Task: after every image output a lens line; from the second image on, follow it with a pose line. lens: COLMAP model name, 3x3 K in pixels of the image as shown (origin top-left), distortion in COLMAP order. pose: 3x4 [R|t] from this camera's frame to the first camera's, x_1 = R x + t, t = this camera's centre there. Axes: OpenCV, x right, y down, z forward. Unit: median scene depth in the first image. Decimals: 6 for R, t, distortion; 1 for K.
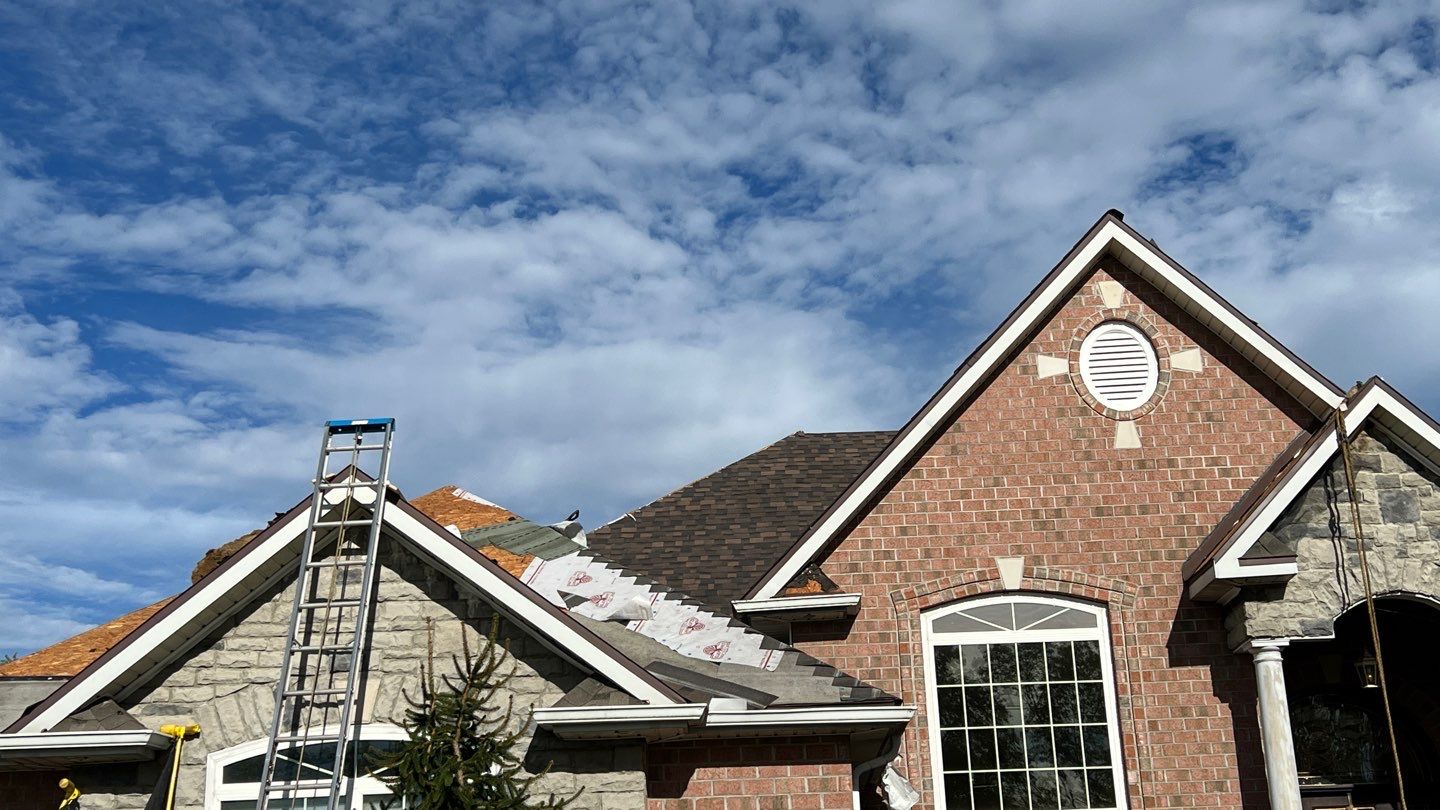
lens RADIAL K [[1762.4, 0, 712.5], [0, 1762.4, 417.7], [0, 0, 1]] dist [0.094959, 0.000000]
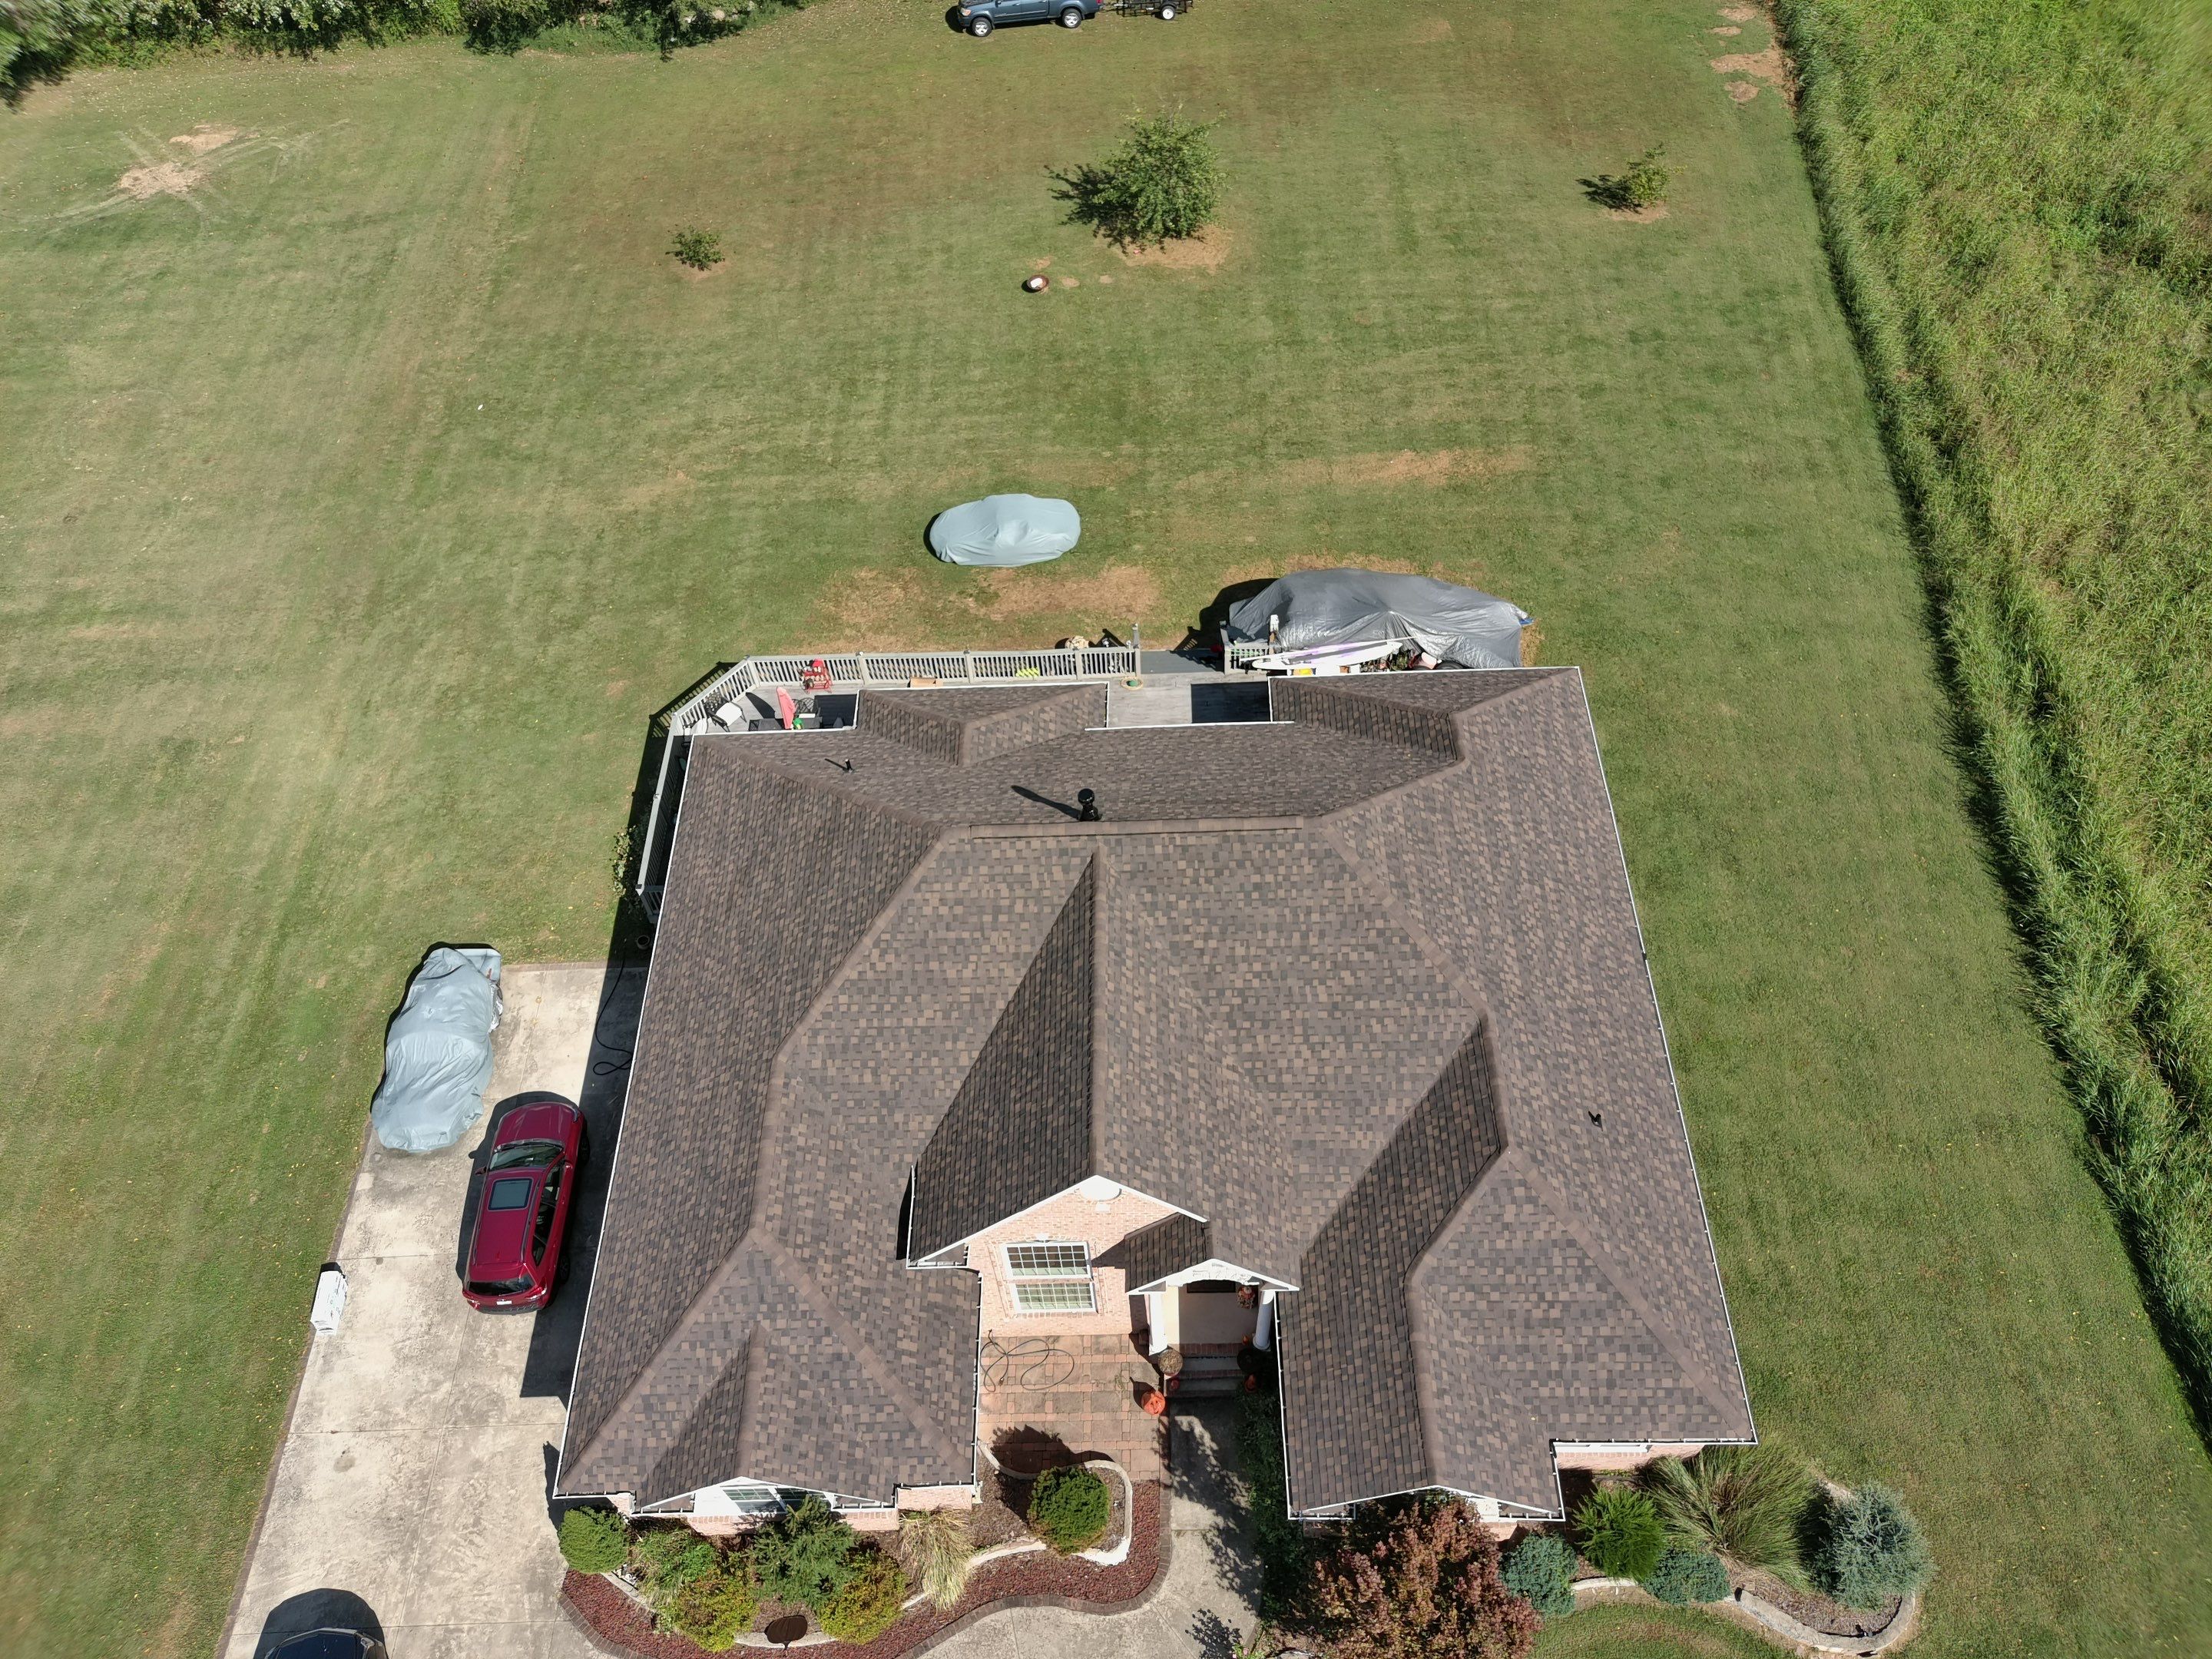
lens RADIAL K [[1658.3, 0, 1106.6], [0, 1658.3, 840.6], [0, 0, 1]] dist [0.072980, -0.081746]
pose [[0.998989, -0.043131, 0.012697, 0.240276], [0.001394, 0.311974, 0.950090, -1.895808], [-0.044939, -0.949111, 0.311719, 0.838367]]
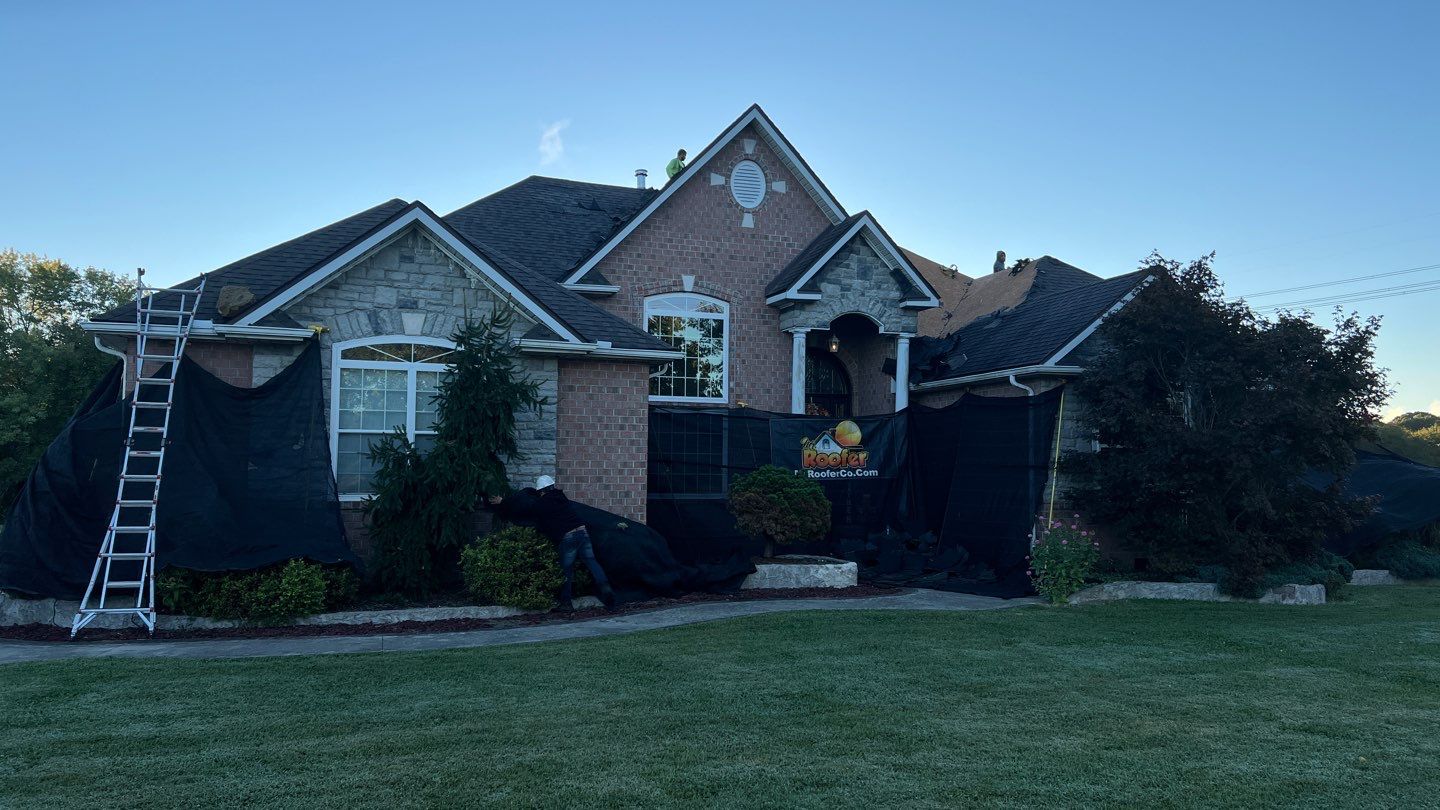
lens RADIAL K [[1059.1, 0, 713.7], [0, 1059.1, 431.3], [0, 0, 1]] dist [0.031913, -0.013009]
pose [[0.930052, 0.056662, 0.363034, -0.238172], [-0.151596, 0.959197, 0.238661, -0.043919], [-0.334698, -0.277001, 0.900693, -0.154231]]
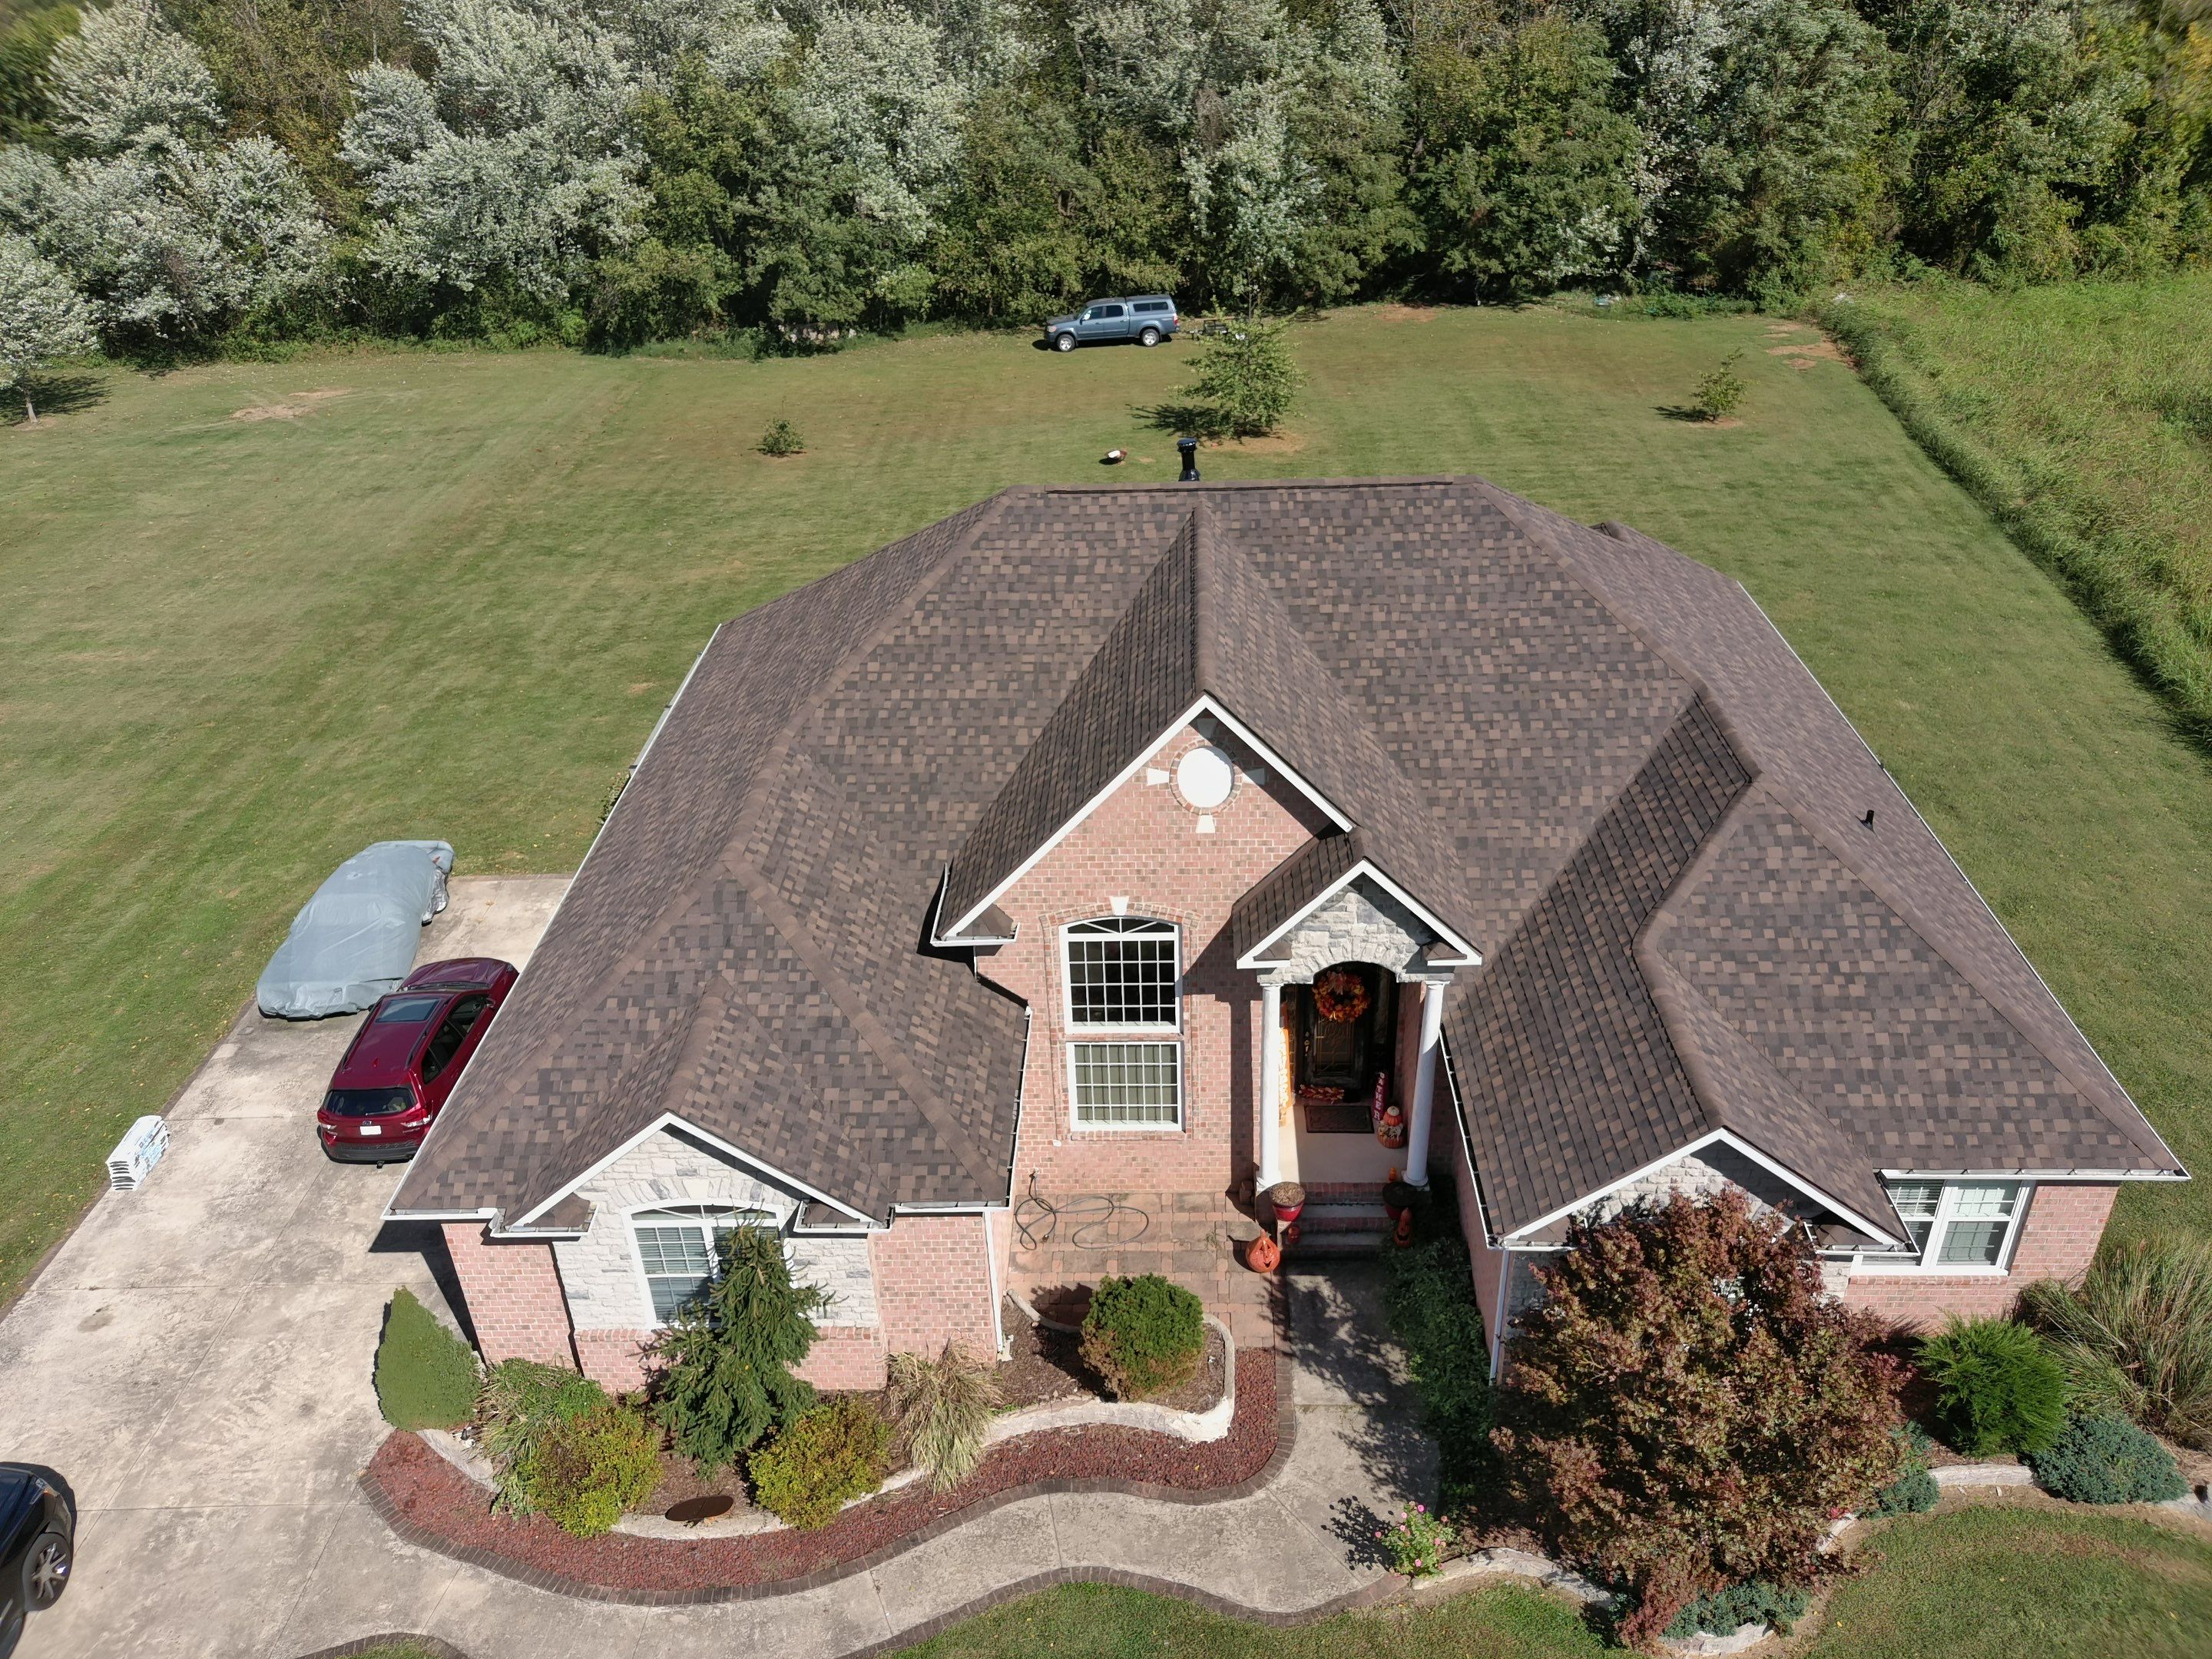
lens RADIAL K [[1658.3, 0, 1105.3], [0, 1658.3, 842.7], [0, 0, 1]] dist [0.072980, -0.081746]
pose [[0.999979, -0.006157, 0.002096, 0.155471], [0.002450, 0.655074, 0.755561, -1.008670], [-0.006025, -0.755540, 0.655075, 0.128610]]
